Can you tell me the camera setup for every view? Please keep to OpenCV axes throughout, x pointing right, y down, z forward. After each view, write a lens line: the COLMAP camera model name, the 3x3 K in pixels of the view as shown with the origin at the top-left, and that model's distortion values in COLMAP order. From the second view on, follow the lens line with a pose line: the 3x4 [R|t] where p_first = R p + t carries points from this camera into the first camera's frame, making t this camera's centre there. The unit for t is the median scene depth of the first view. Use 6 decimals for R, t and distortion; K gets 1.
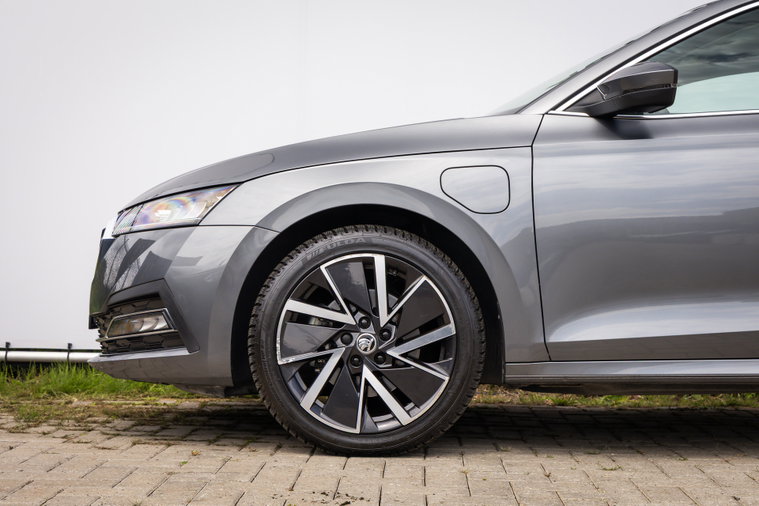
lens RADIAL K [[1367.4, 0, 382.7], [0, 1367.4, 259.7], [0, 0, 1]] dist [0.037363, 0.000000]
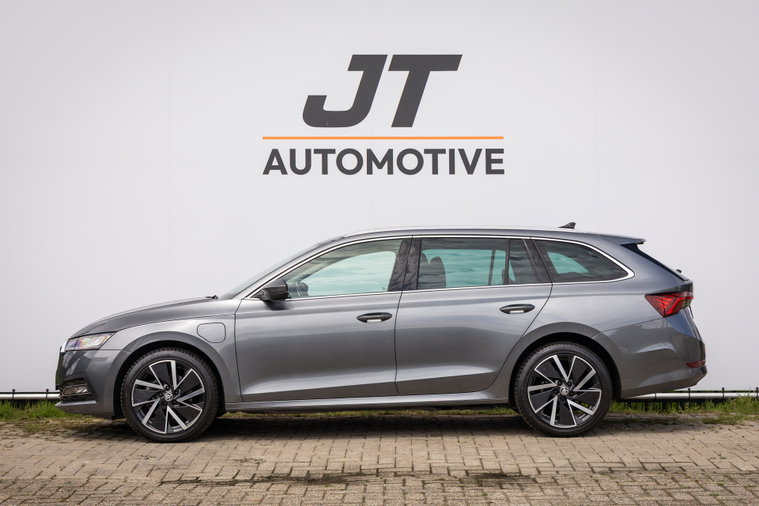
lens RADIAL K [[1341.0, 0, 377.5], [0, 1341.0, 247.6], [0, 0, 1]] dist [0.010484, 0.000000]
pose [[0.999573, -0.023689, 0.017083, 0.323332], [0.023885, 0.999650, -0.011350, -0.167476], [-0.016808, 0.011753, 0.999790, -1.393878]]
